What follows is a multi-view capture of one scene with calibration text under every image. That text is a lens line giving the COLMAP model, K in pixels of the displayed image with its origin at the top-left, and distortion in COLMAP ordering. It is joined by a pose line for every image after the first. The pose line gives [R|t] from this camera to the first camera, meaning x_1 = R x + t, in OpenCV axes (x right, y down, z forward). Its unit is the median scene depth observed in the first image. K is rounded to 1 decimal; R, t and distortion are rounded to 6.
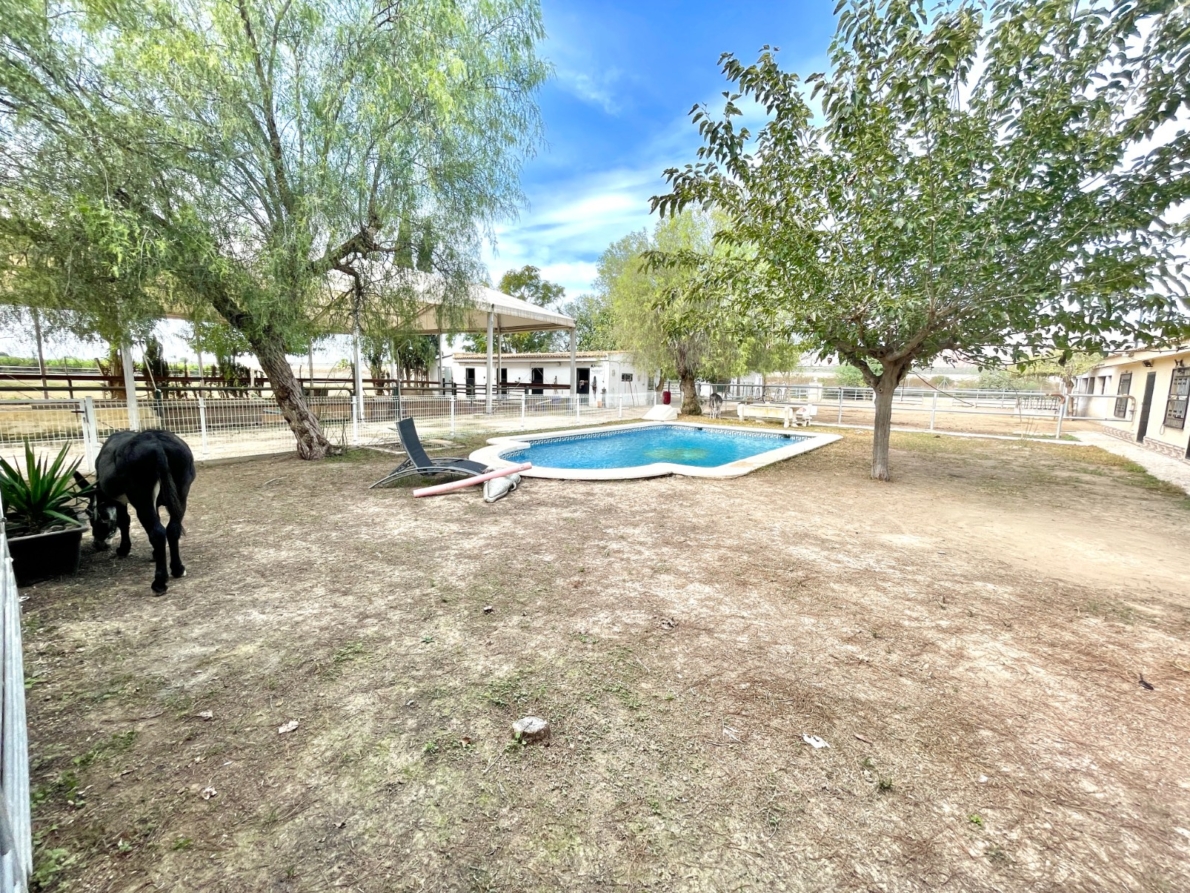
lens RADIAL K [[479.2, 0, 590.0], [0, 479.2, 444.6], [0, 0, 1]] dist [-0.003583, 0.000729]
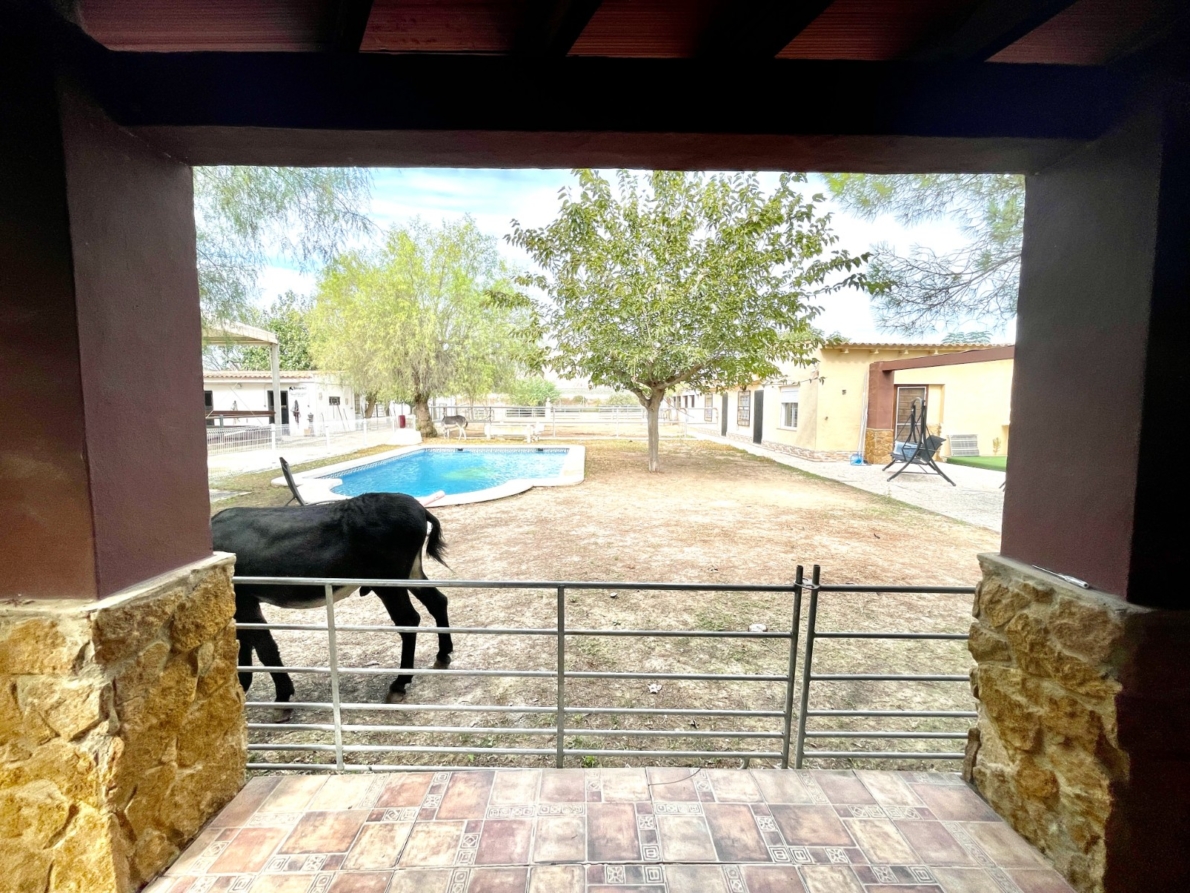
lens RADIAL K [[479.2, 0, 590.0], [0, 479.2, 444.6], [0, 0, 1]] dist [-0.003583, 0.000729]
pose [[0.774786, -0.072884, 0.628008, -0.421796], [0.099443, 0.995017, -0.007206, -0.017018], [-0.624354, 0.068034, 0.778174, 0.020822]]
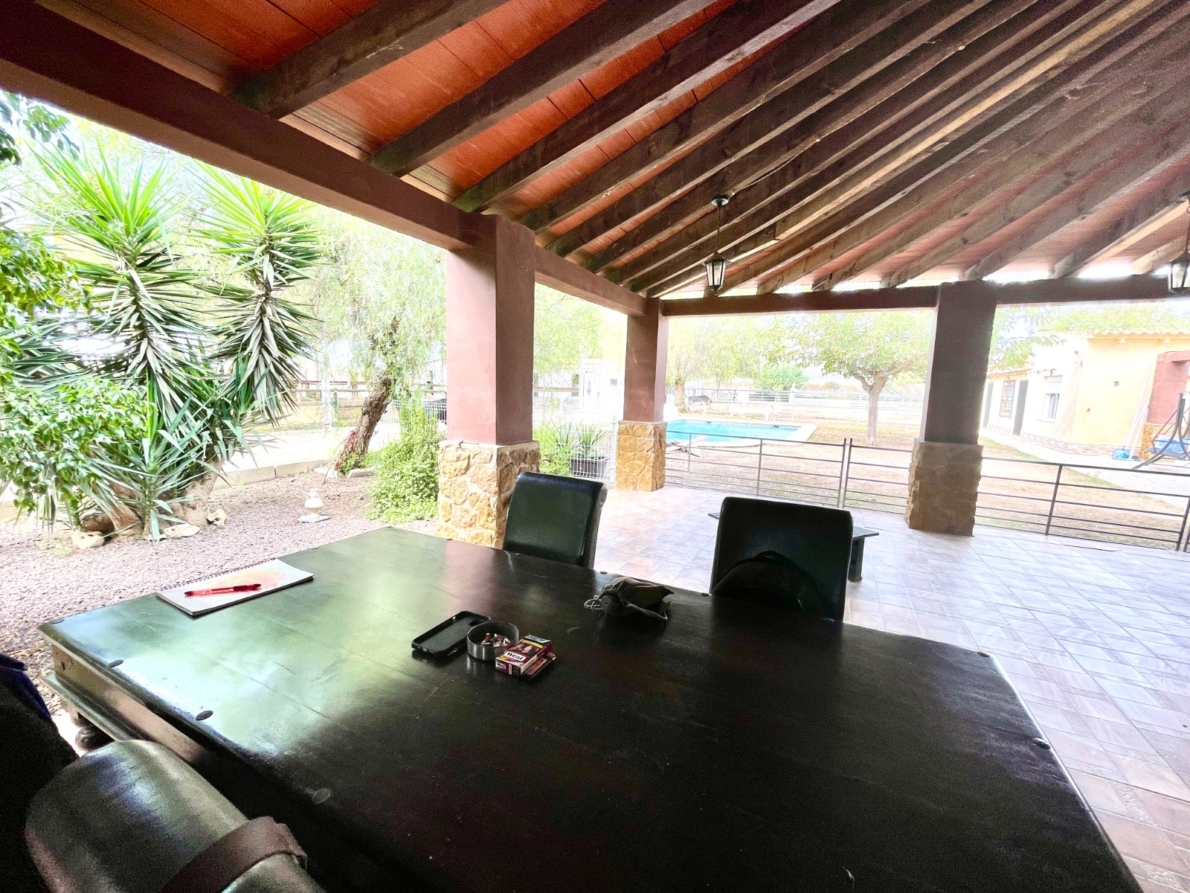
lens RADIAL K [[478.9, 0, 577.8], [0, 478.9, 450.8], [0, 0, 1]] dist [-0.019989, 0.000050]
pose [[0.985882, -0.019109, 0.166347, -0.719914], [0.018018, 0.999805, 0.008063, 0.060645], [-0.166469, -0.004952, 0.986034, -0.508215]]
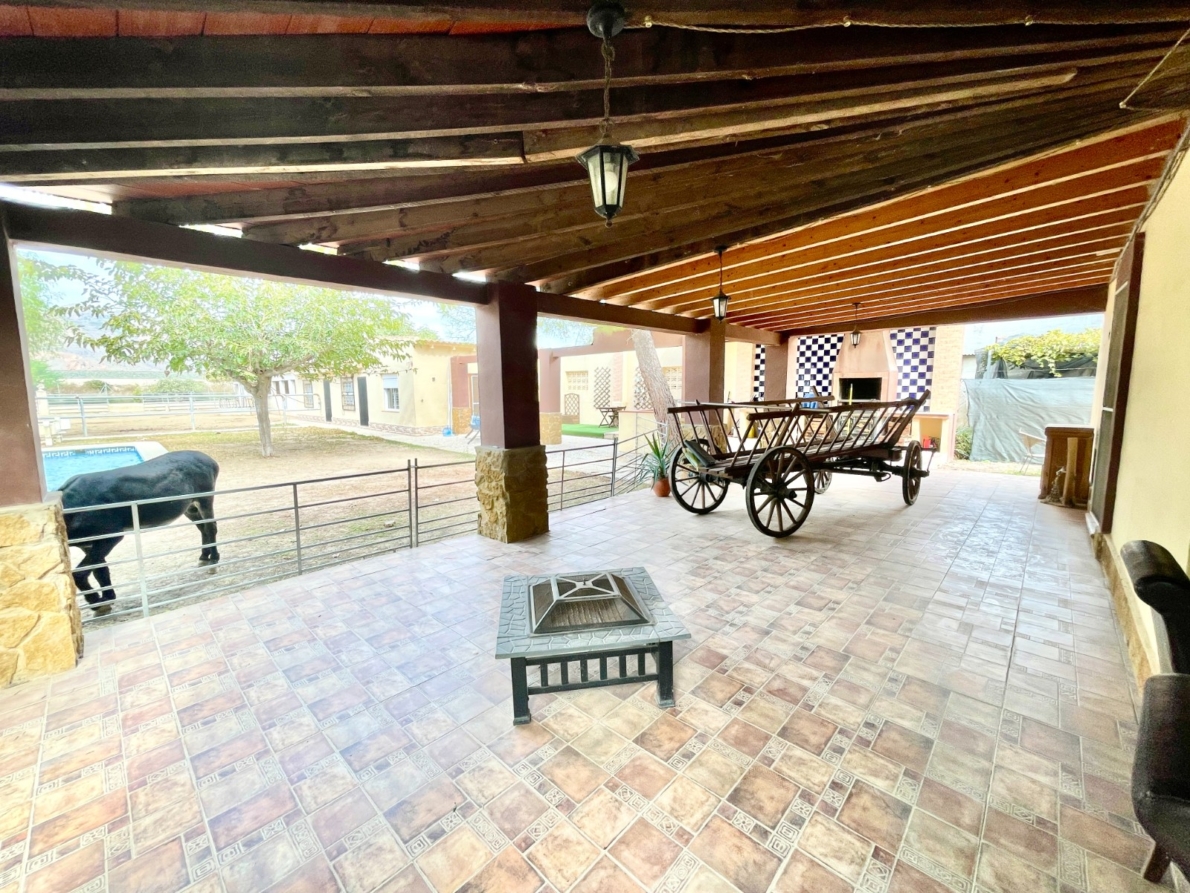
lens RADIAL K [[479.2, 0, 590.0], [0, 479.2, 444.6], [0, 0, 1]] dist [-0.003583, 0.000729]
pose [[0.097174, -0.140574, 0.985290, -0.738996], [0.146352, 0.981232, 0.125561, -0.004368], [-0.984448, 0.131998, 0.115923, -0.137777]]
